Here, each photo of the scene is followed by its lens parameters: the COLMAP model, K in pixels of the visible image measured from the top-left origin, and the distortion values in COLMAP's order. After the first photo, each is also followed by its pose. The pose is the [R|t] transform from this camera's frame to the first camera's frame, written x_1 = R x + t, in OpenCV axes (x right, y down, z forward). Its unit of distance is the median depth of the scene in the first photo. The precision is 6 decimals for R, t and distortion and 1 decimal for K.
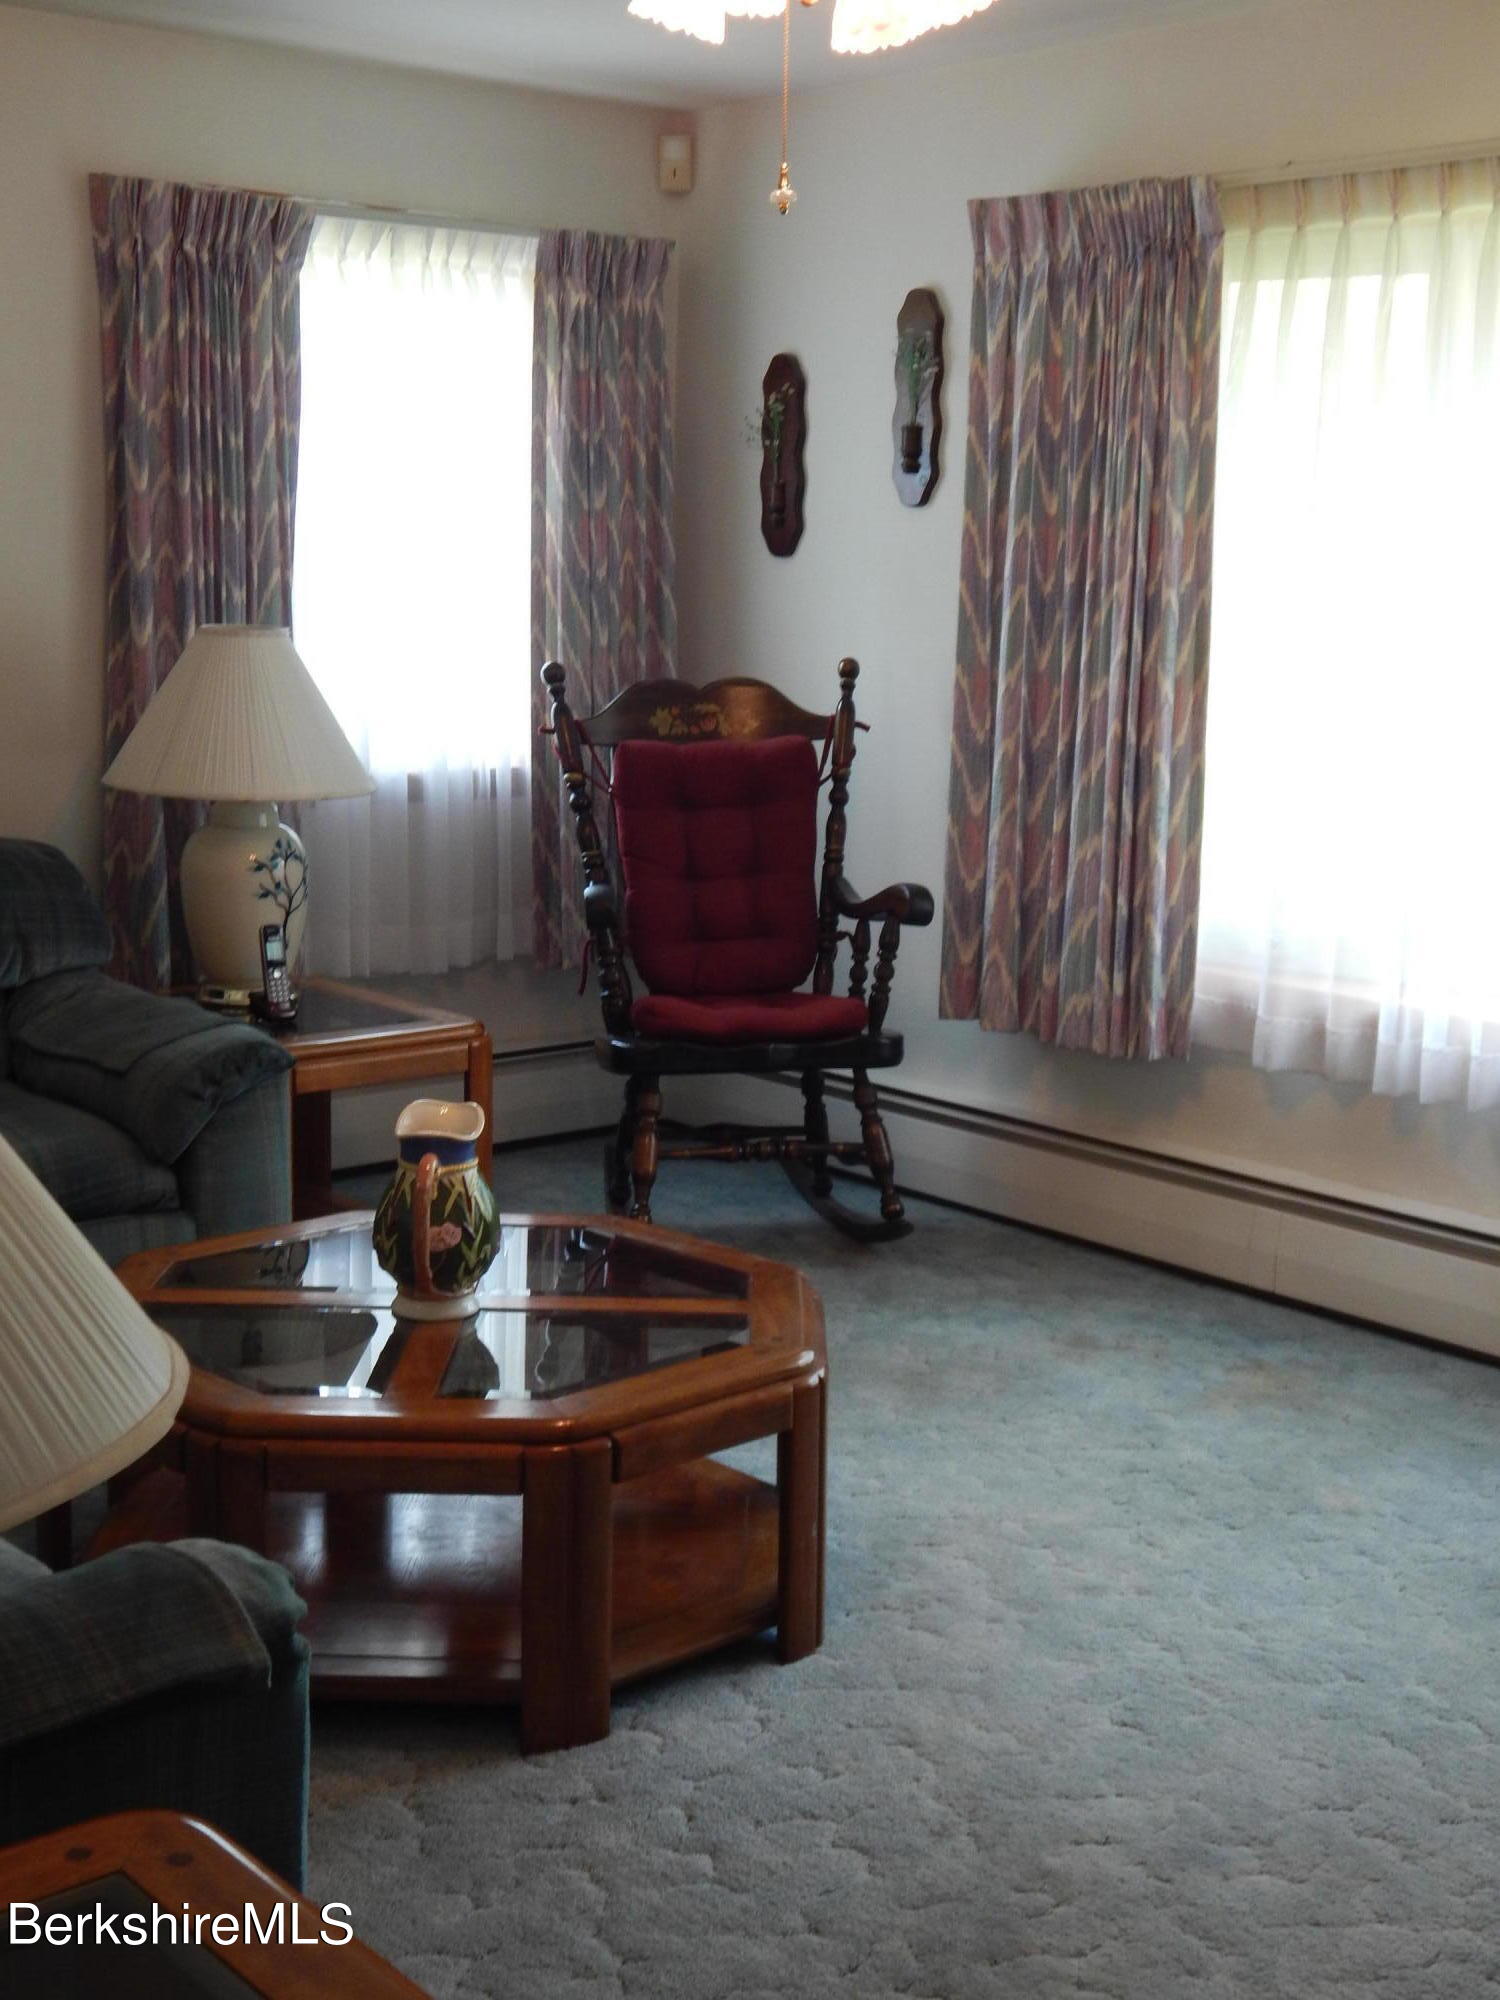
lens RADIAL K [[2495.5, 0, 750.2], [0, 2495.5, 1002.9], [0, 0, 1]] dist [0.006852, 0.000000]
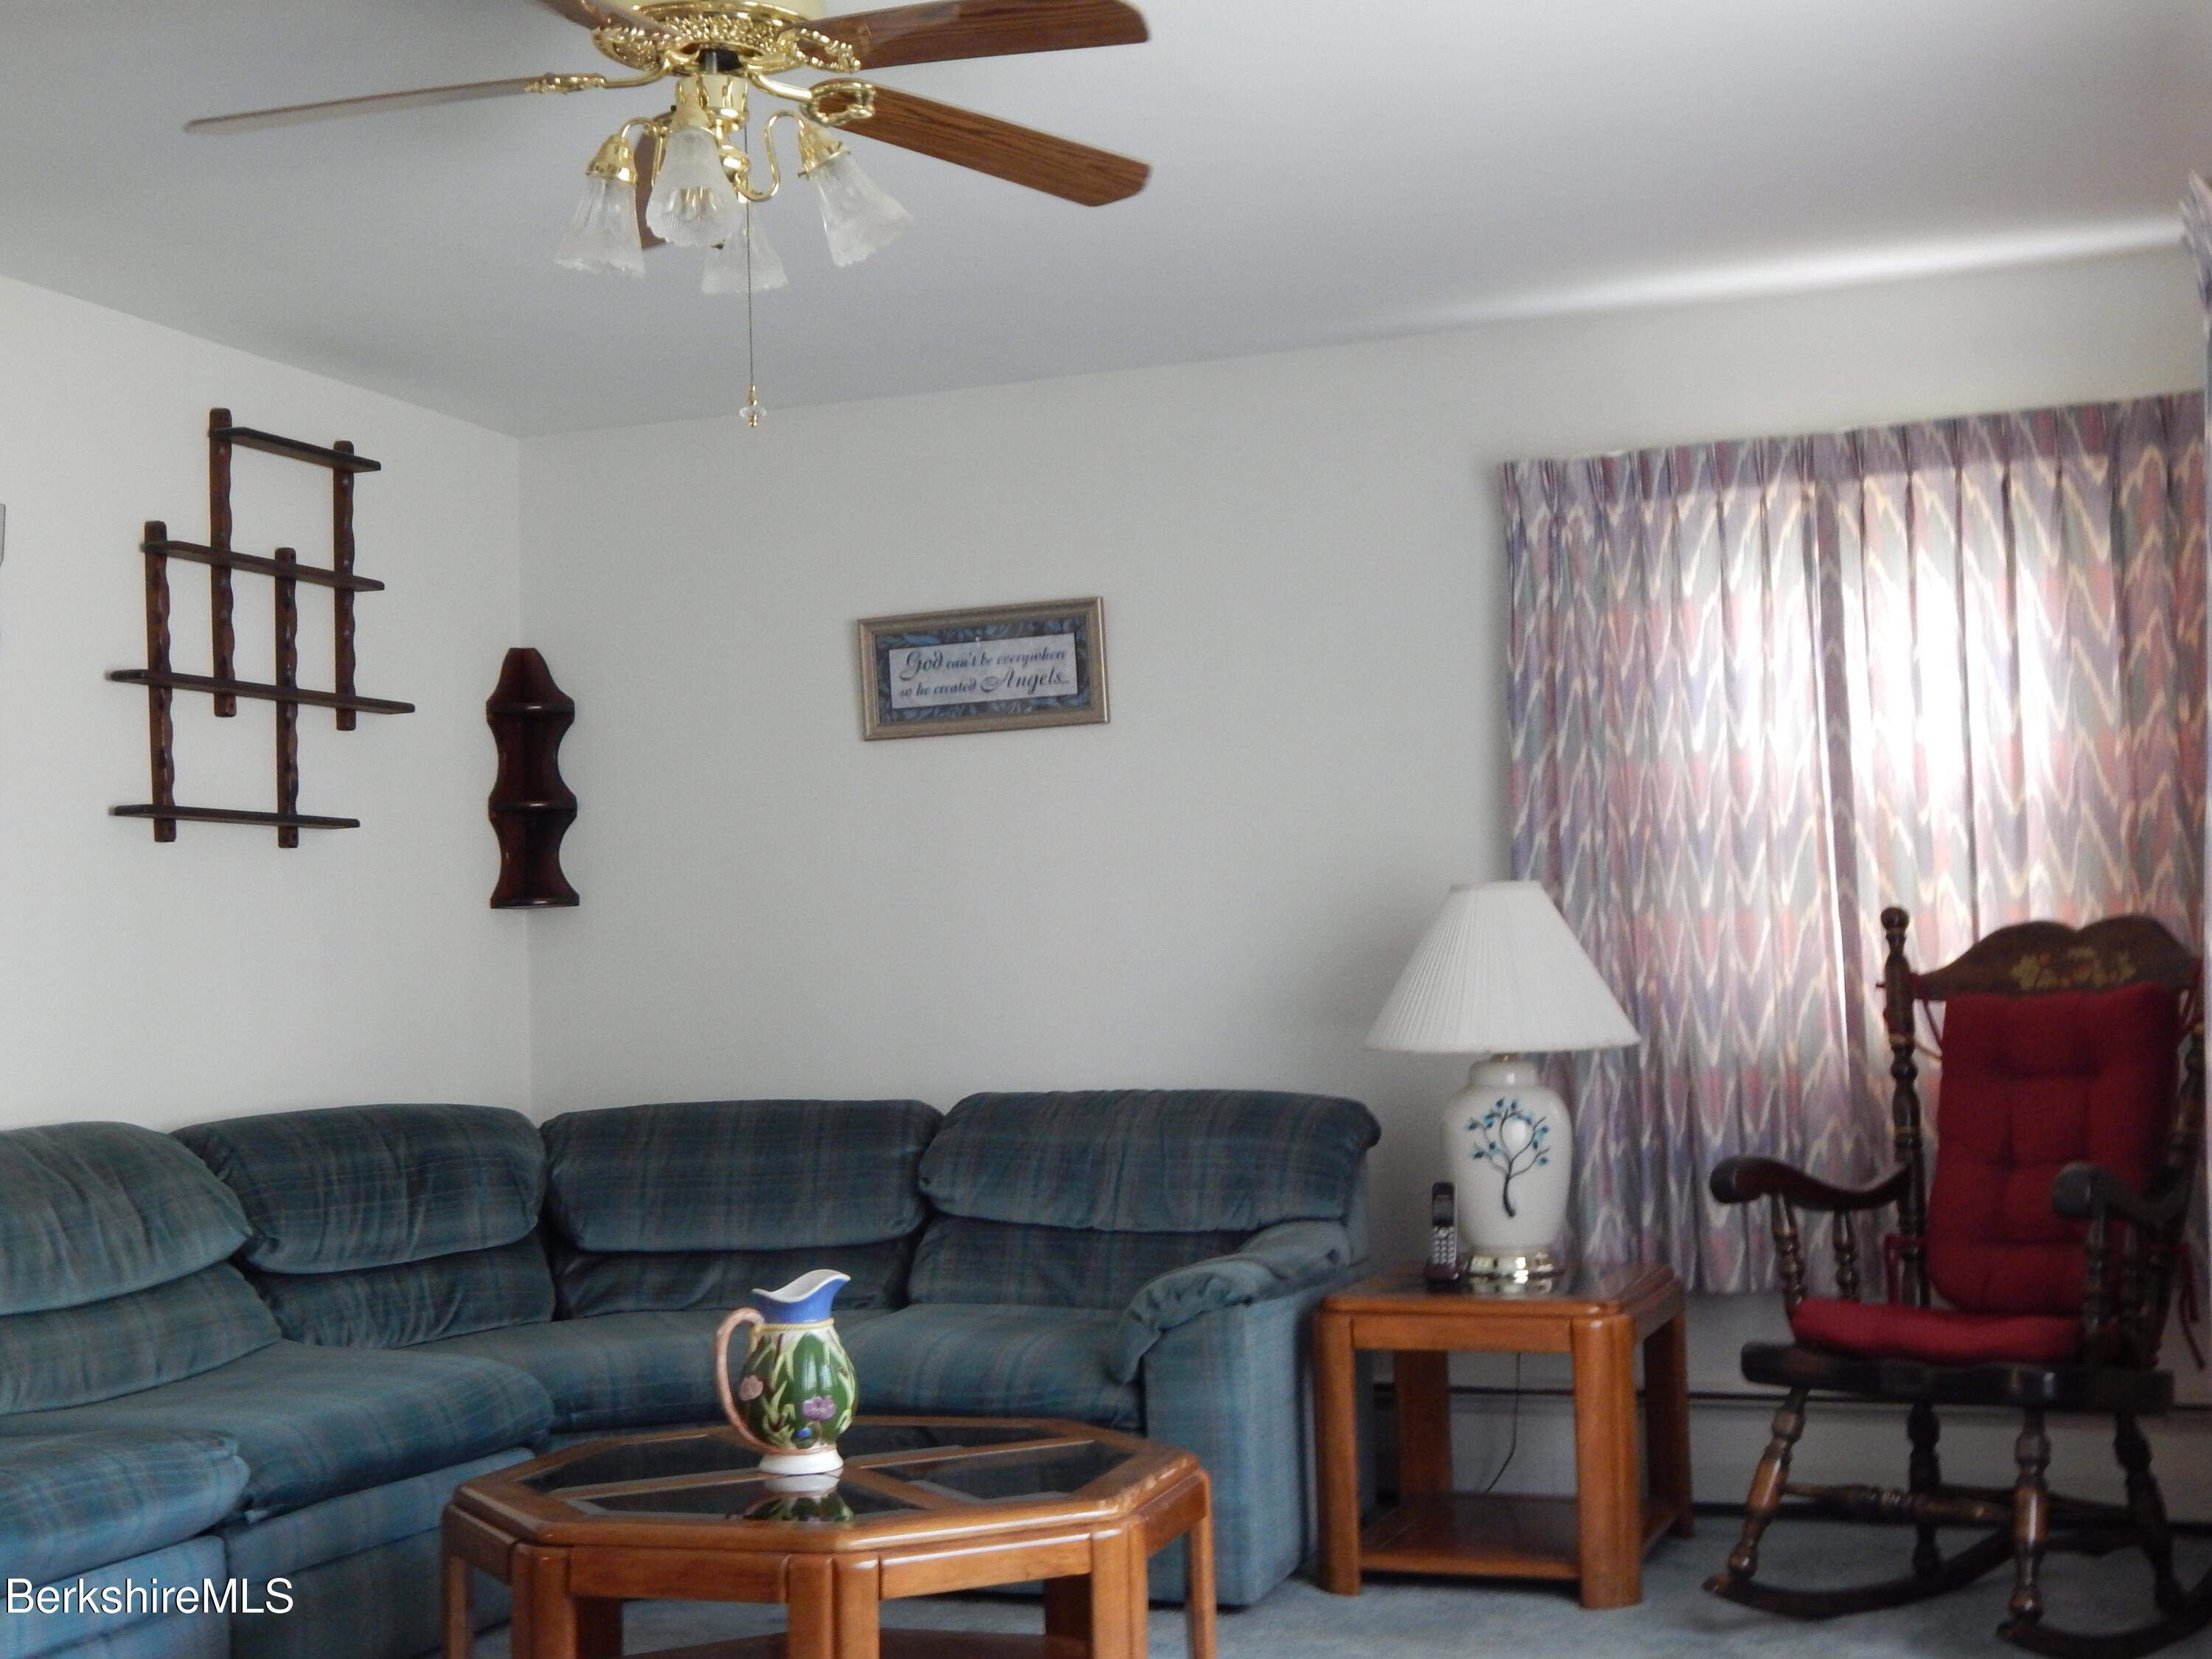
lens RADIAL K [[2760.0, 0, 1108.6], [0, 2760.0, 832.0], [0, 0, 1]] dist [0.006852, 0.000000]
pose [[0.469001, -0.089146, -0.878687, 0.674913], [-0.117023, 0.979849, -0.161870, 0.022854], [0.875410, 0.178743, 0.449118, 0.377494]]
